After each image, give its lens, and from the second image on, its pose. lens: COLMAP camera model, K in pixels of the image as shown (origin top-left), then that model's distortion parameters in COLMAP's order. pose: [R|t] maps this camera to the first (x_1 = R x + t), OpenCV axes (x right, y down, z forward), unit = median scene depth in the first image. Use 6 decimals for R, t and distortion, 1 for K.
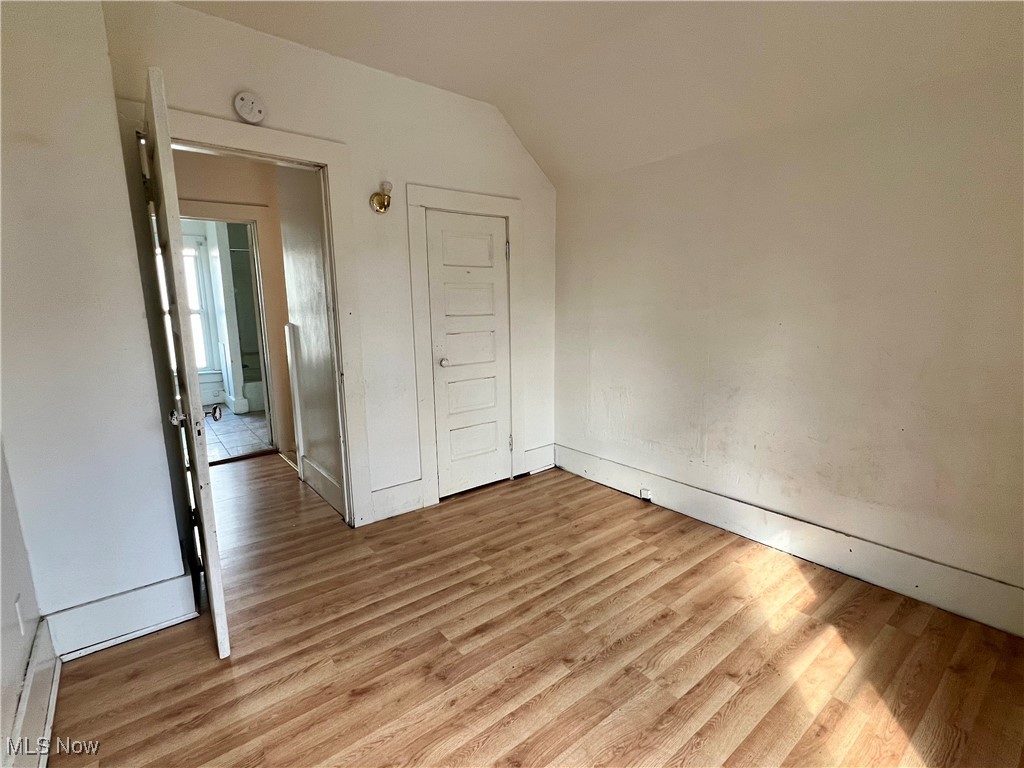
lens RADIAL K [[482.0, 0, 509.2], [0, 482.0, 387.4], [0, 0, 1]] dist [0.000708, 0.000077]
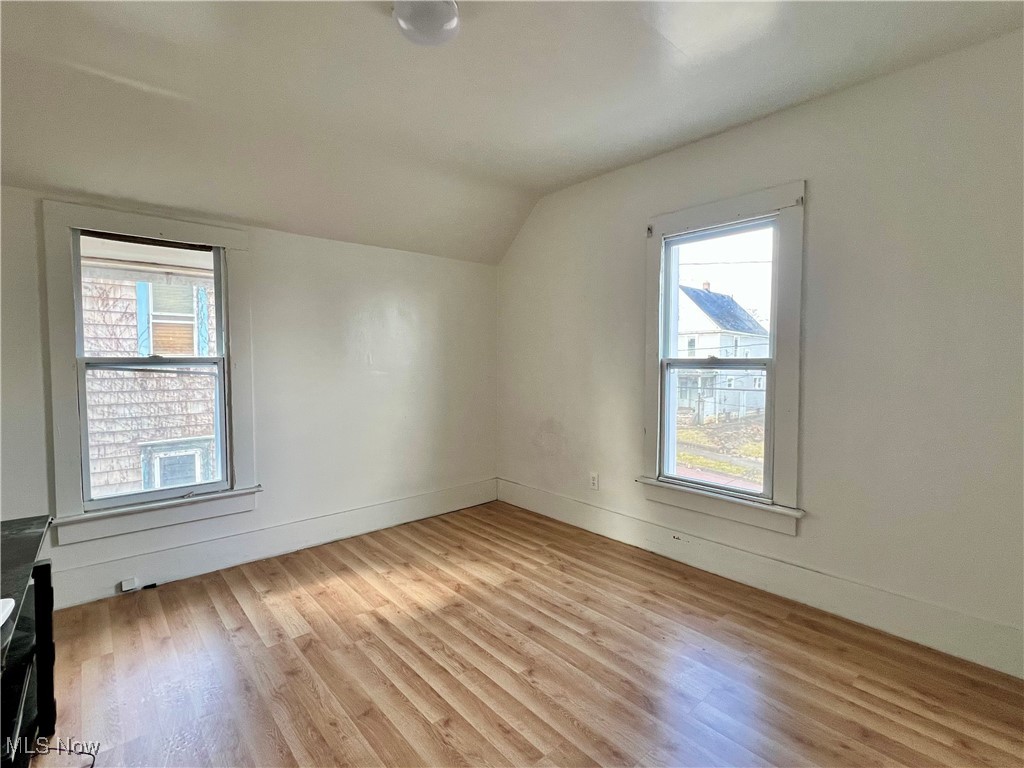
lens RADIAL K [[482.0, 0, 513.4], [0, 482.0, 382.4], [0, 0, 1]] dist [0.000708, 0.000077]
pose [[0.051199, 0.065564, -0.996534, 1.430249], [-0.157694, 0.985855, 0.056760, -0.211918], [0.986160, 0.154241, 0.060814, 0.936772]]
